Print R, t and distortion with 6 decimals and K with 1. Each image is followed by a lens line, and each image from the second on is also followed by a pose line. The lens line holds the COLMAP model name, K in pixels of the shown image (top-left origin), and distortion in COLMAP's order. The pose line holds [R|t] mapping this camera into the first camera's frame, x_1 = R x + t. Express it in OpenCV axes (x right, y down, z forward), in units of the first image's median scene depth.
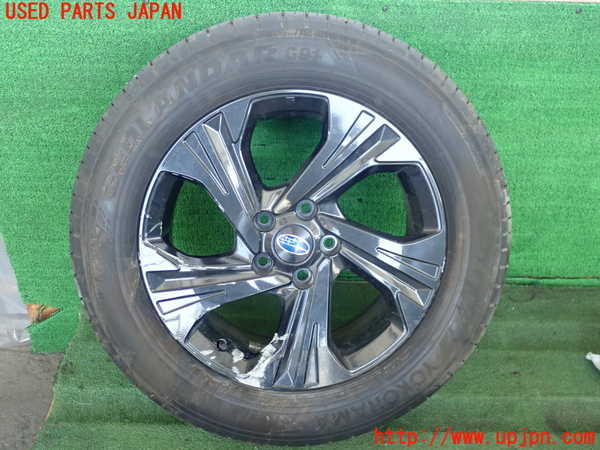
lens RADIAL K [[671.3, 0, 297.4], [0, 671.3, 224.7], [0, 0, 1]] dist [0.007455, 0.000000]
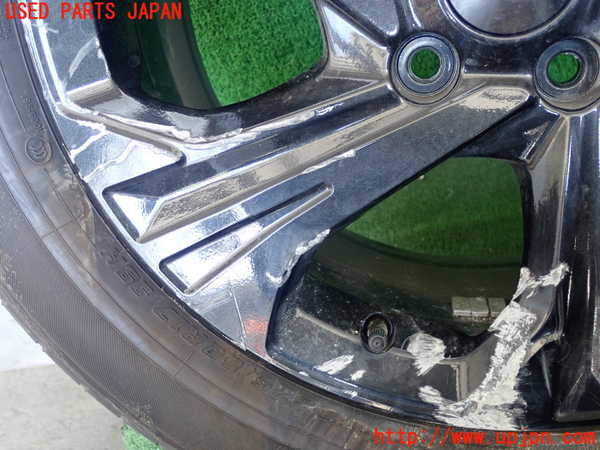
lens RADIAL K [[671.3, 0, 300.6], [0, 671.3, 225.5], [0, 0, 1]] dist [0.007455, 0.000000]
pose [[0.917915, -0.237565, -0.317797, -0.023498], [0.285377, 0.951754, 0.112804, 0.077132], [0.275666, -0.194237, 0.941425, 0.692757]]
